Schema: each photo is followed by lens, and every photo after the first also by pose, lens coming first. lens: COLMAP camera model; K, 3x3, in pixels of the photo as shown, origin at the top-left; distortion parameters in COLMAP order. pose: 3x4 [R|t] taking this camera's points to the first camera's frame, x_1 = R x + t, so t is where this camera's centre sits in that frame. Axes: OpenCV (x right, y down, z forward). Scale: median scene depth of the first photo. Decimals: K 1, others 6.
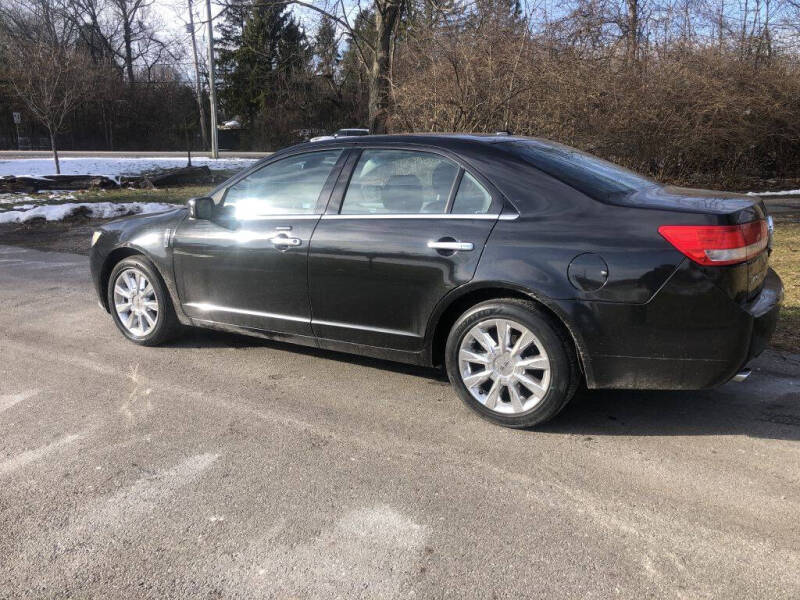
lens RADIAL K [[671.8, 0, 391.1], [0, 671.8, 299.4], [0, 0, 1]] dist [0.014670, 0.014134]
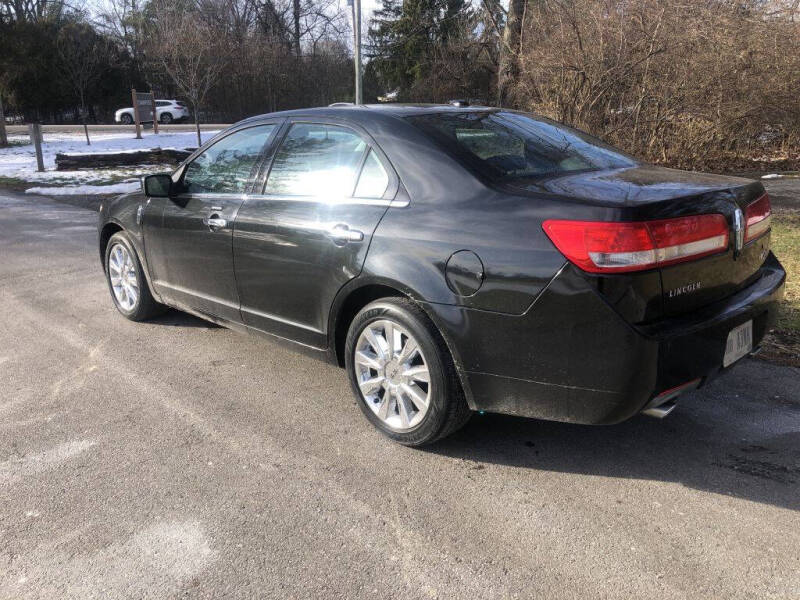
lens RADIAL K [[671.8, 0, 391.1], [0, 671.8, 299.4], [0, 0, 1]] dist [0.014670, 0.014134]
pose [[0.971960, 0.051939, -0.229340, 0.289061], [-0.042414, 0.998028, 0.046270, -0.030752], [0.231291, -0.035245, 0.972246, 0.121743]]
